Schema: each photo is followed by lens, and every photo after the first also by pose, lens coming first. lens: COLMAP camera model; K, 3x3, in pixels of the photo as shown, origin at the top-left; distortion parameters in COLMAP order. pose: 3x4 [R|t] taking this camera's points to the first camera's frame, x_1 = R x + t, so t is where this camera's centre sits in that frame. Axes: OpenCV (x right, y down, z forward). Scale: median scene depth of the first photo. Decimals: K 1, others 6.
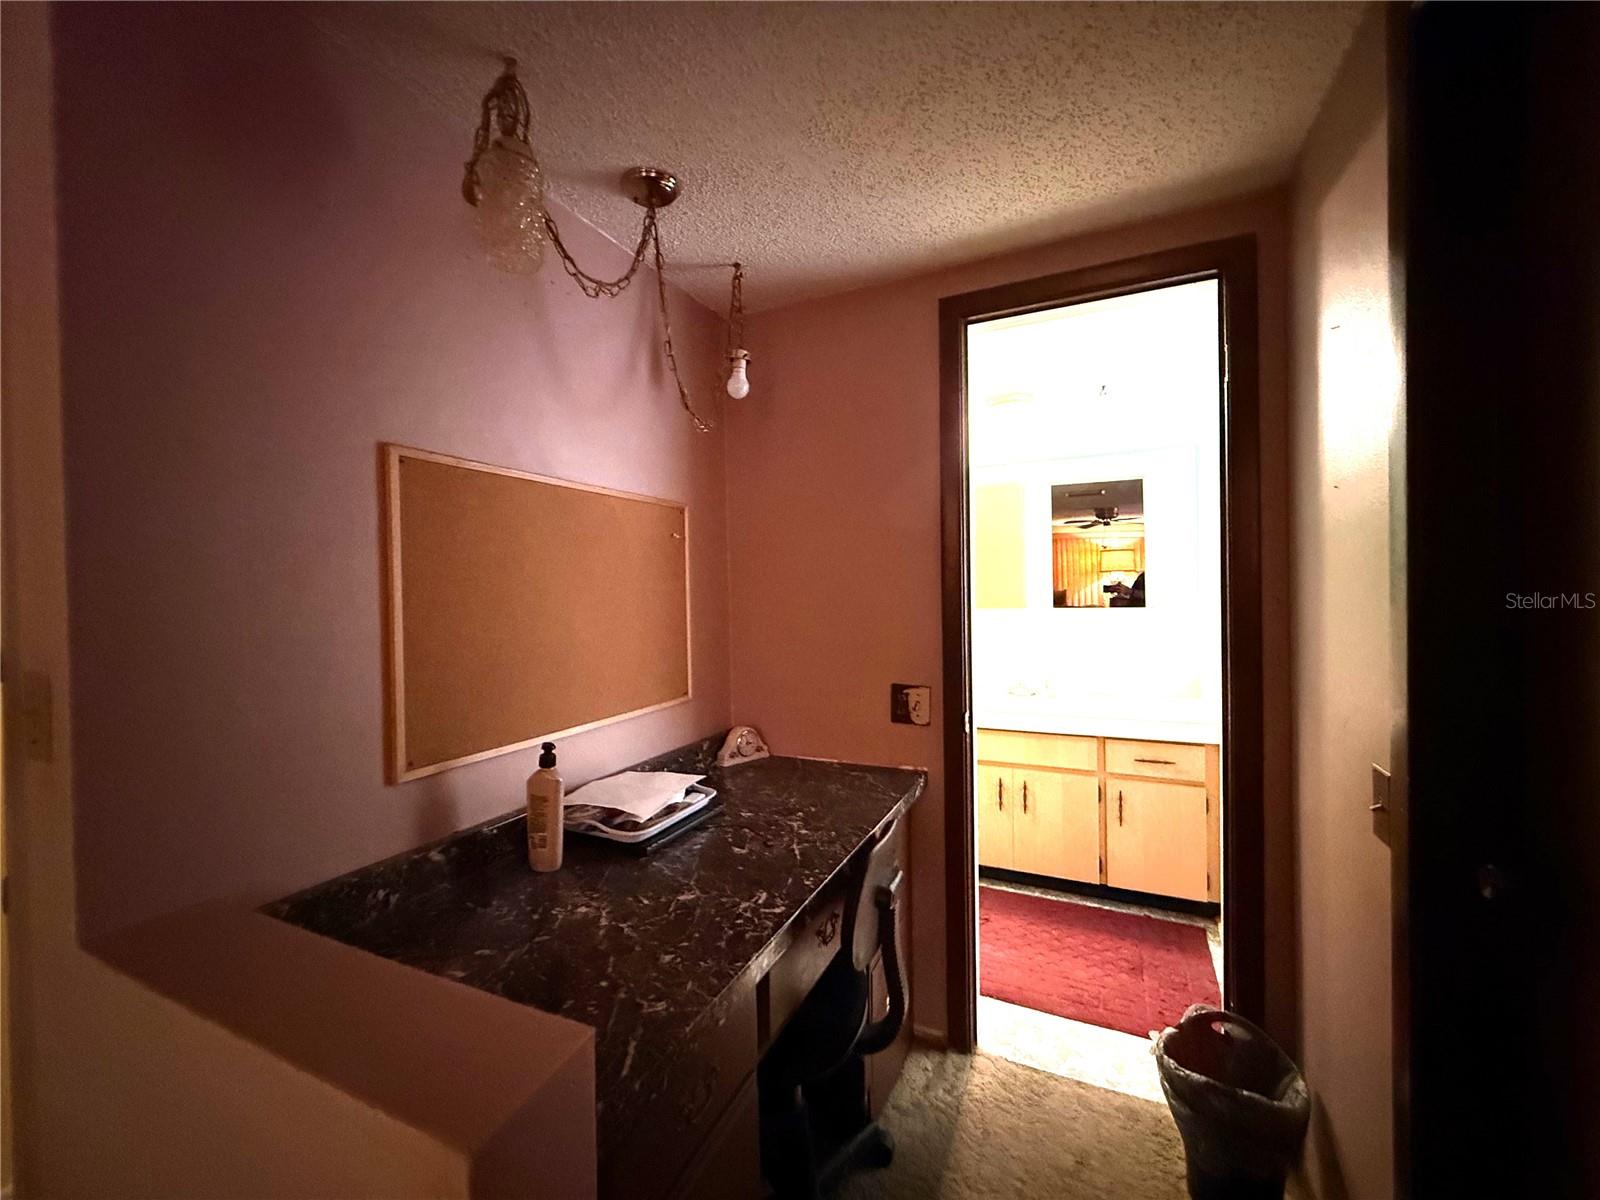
lens RADIAL K [[637.4, 0, 795.1], [0, 637.4, 599.2], [0, 0, 1]] dist [0.000474, 0.000128]
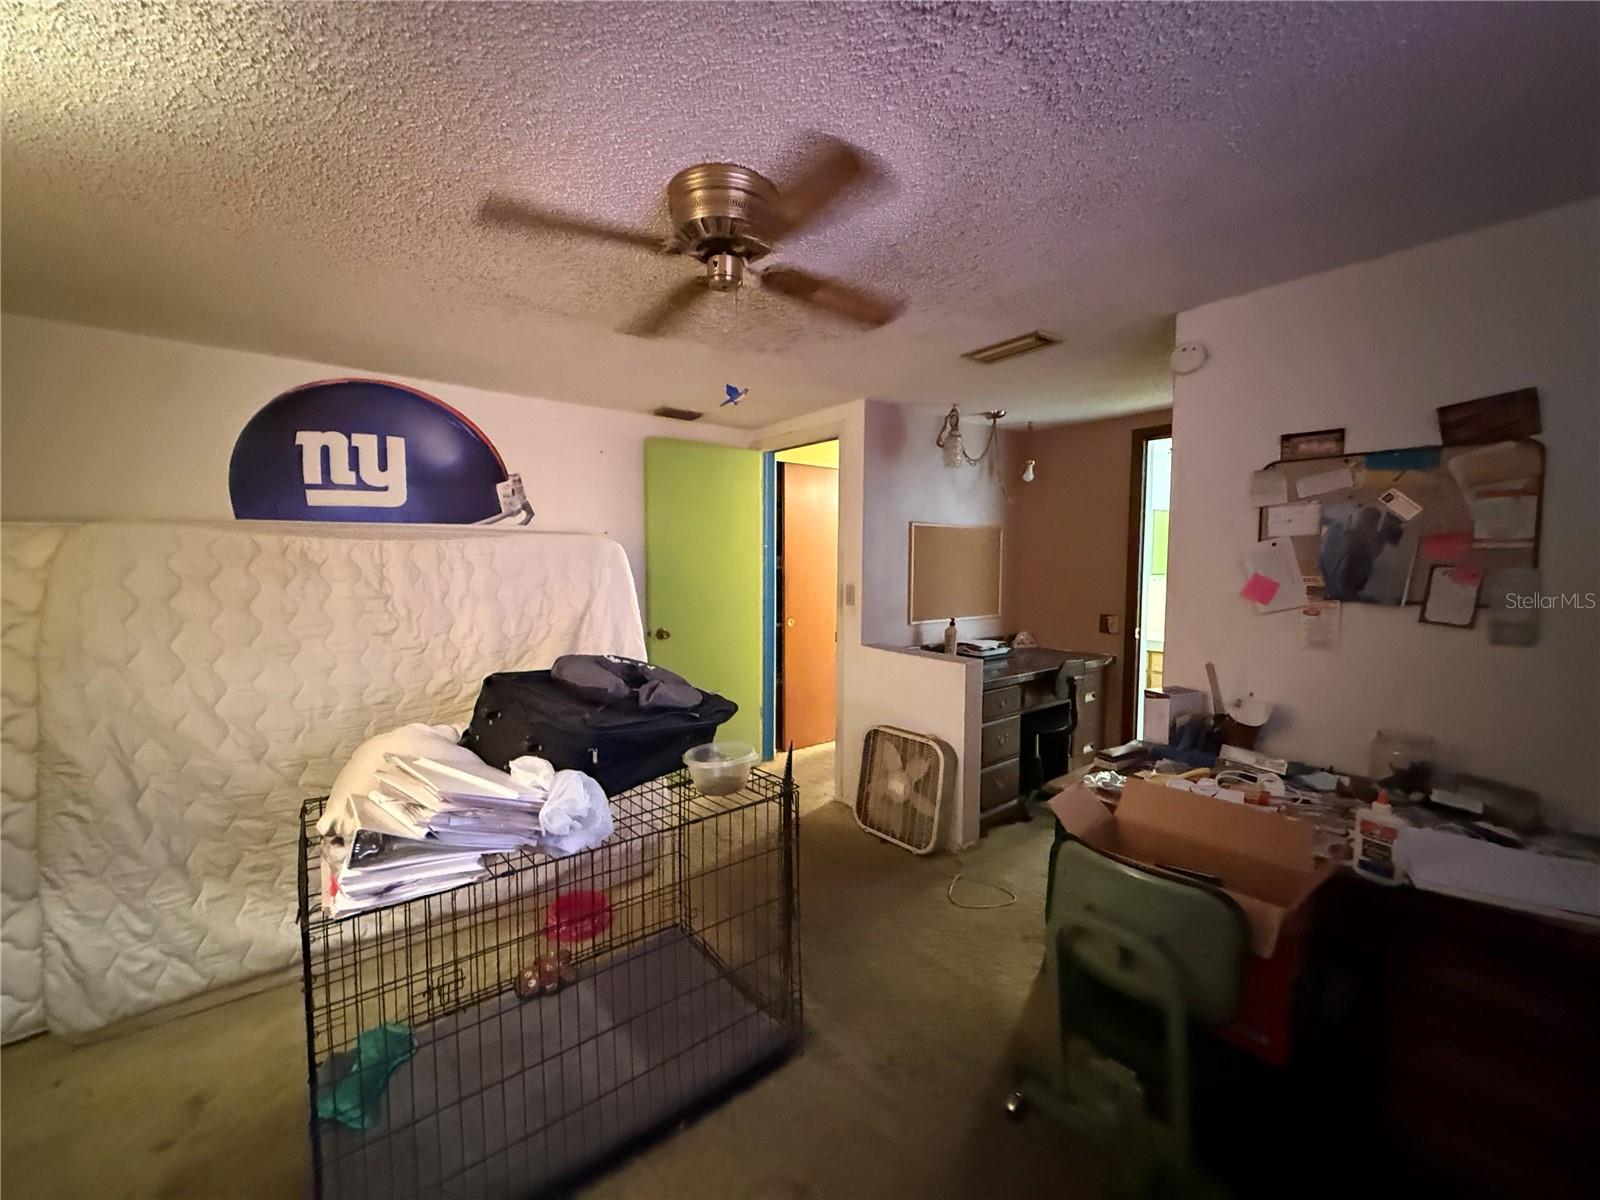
lens RADIAL K [[637.4, 0, 795.1], [0, 637.4, 599.2], [0, 0, 1]] dist [0.000474, 0.000128]
pose [[0.897656, 0.047277, -0.438153, 0.175089], [-0.023217, 0.997922, 0.060111, -0.018467], [0.440084, -0.043786, 0.896888, -1.377870]]
